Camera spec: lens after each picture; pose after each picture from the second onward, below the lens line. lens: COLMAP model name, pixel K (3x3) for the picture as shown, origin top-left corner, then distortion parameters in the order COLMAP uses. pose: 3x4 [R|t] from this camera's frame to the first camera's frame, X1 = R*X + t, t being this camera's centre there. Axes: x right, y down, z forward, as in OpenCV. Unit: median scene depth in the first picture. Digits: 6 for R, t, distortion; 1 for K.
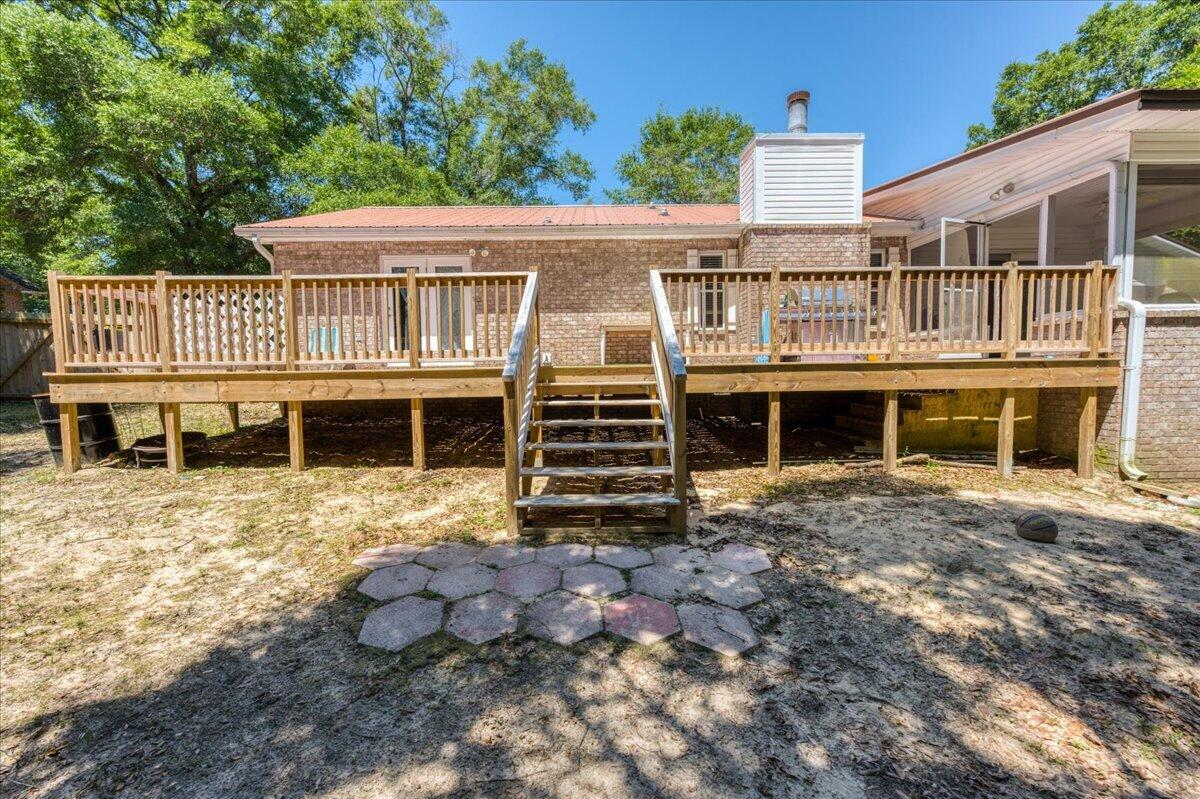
lens RADIAL K [[474.5, 0, 596.4], [0, 474.5, 400.9], [0, 0, 1]] dist [0.001811, 0.000578]
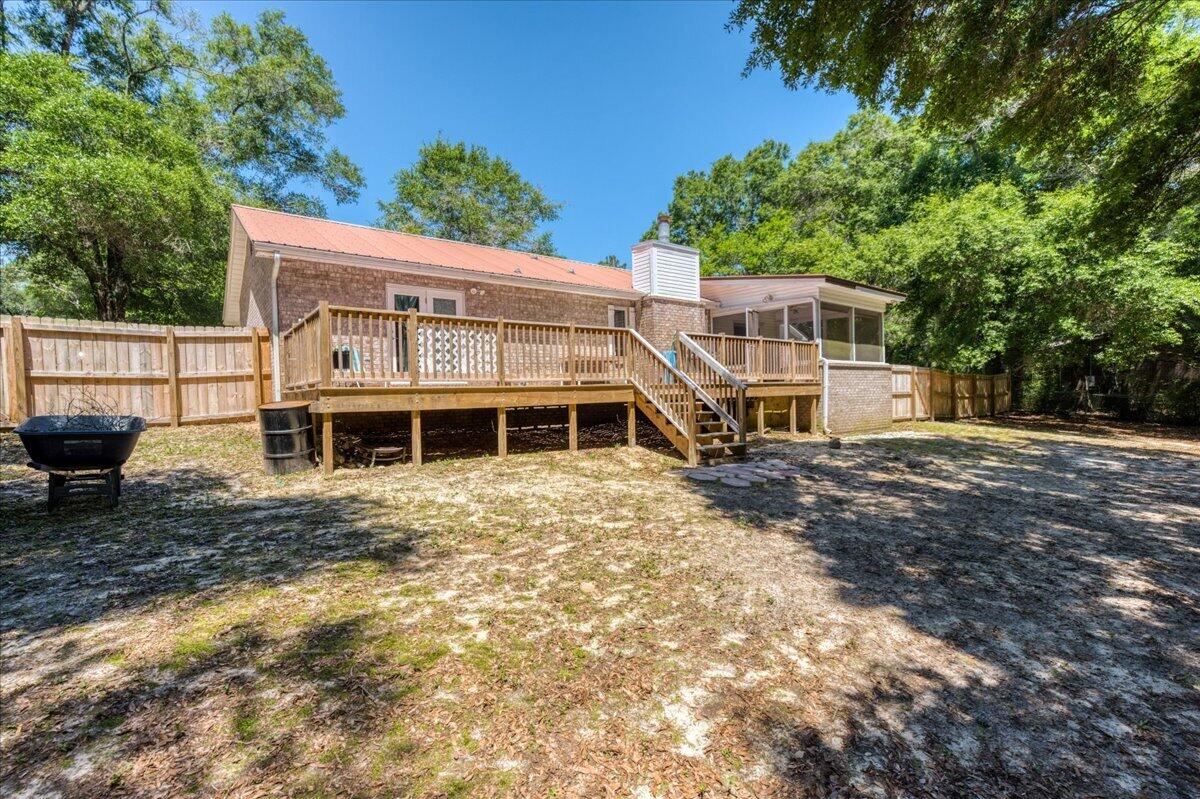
lens RADIAL K [[529.3, 0, 607.8], [0, 529.3, 404.7], [0, 0, 1]] dist [-0.000830, 0.000009]
pose [[0.794851, -0.016695, 0.606574, -0.844888], [0.045233, 0.998470, -0.031792, 0.035523], [-0.605116, 0.052707, 0.794391, -0.272377]]
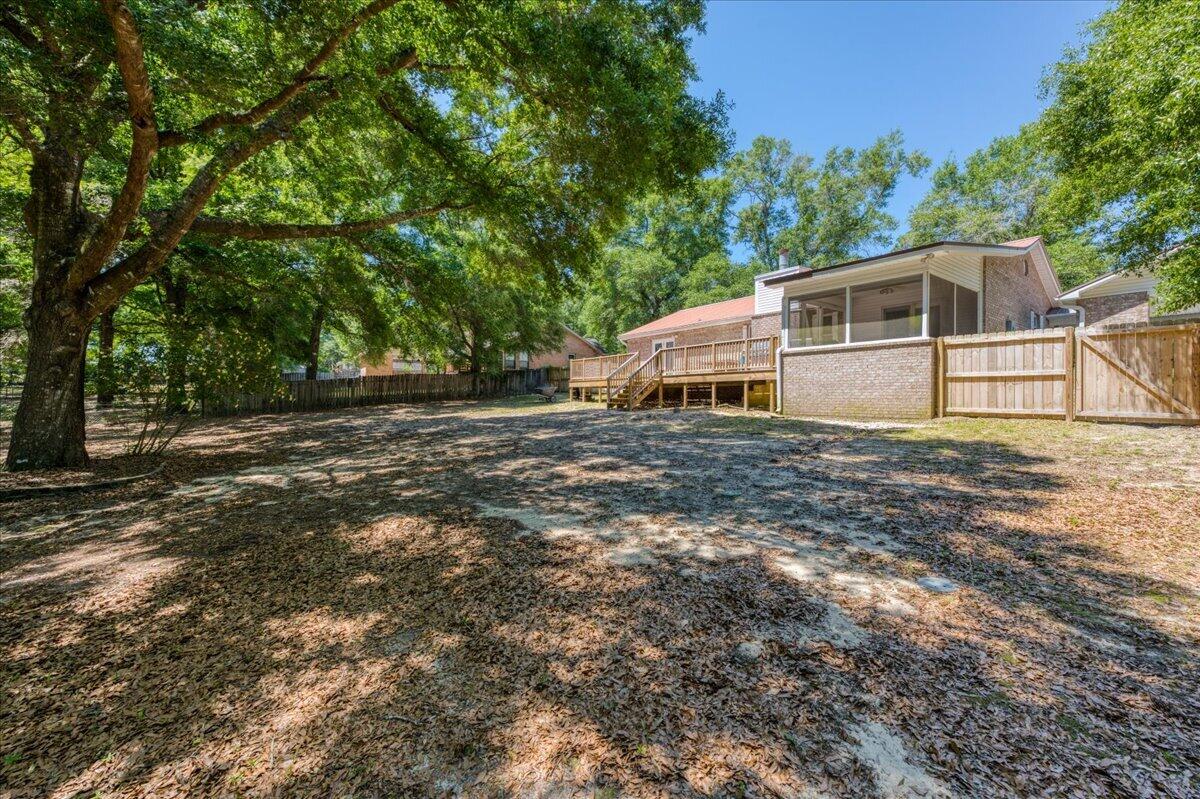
lens RADIAL K [[474.5, 0, 602.5], [0, 474.5, 396.8], [0, 0, 1]] dist [0.001811, 0.000578]
pose [[0.579760, 0.009010, -0.814737, 1.773497], [-0.056100, 0.998007, -0.028884, 0.133450], [0.812854, 0.062452, 0.579110, -0.898089]]
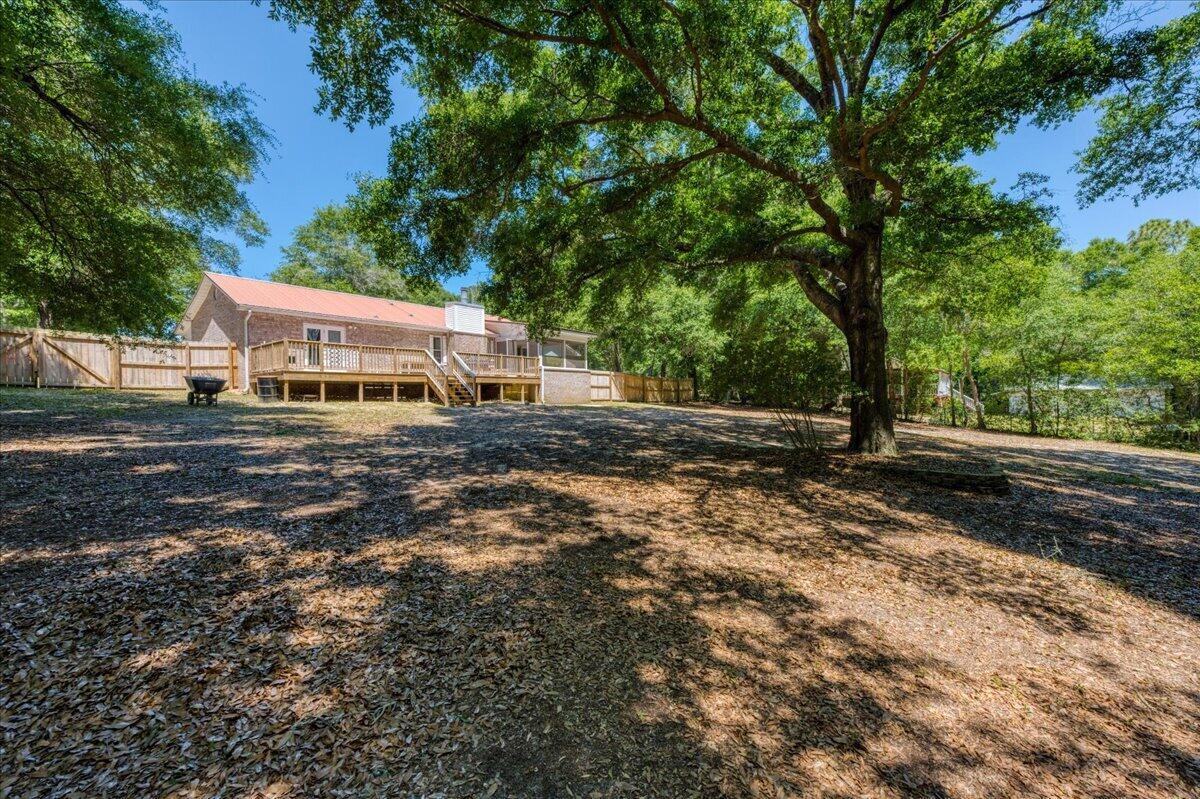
lens RADIAL K [[474.5, 0, 603.5], [0, 474.5, 398.8], [0, 0, 1]] dist [0.001811, 0.000578]
pose [[0.637098, 0.001012, 0.770782, -1.356521], [0.046457, 0.998131, -0.039710, 0.214175], [-0.769382, 0.061107, 0.635860, -1.567971]]
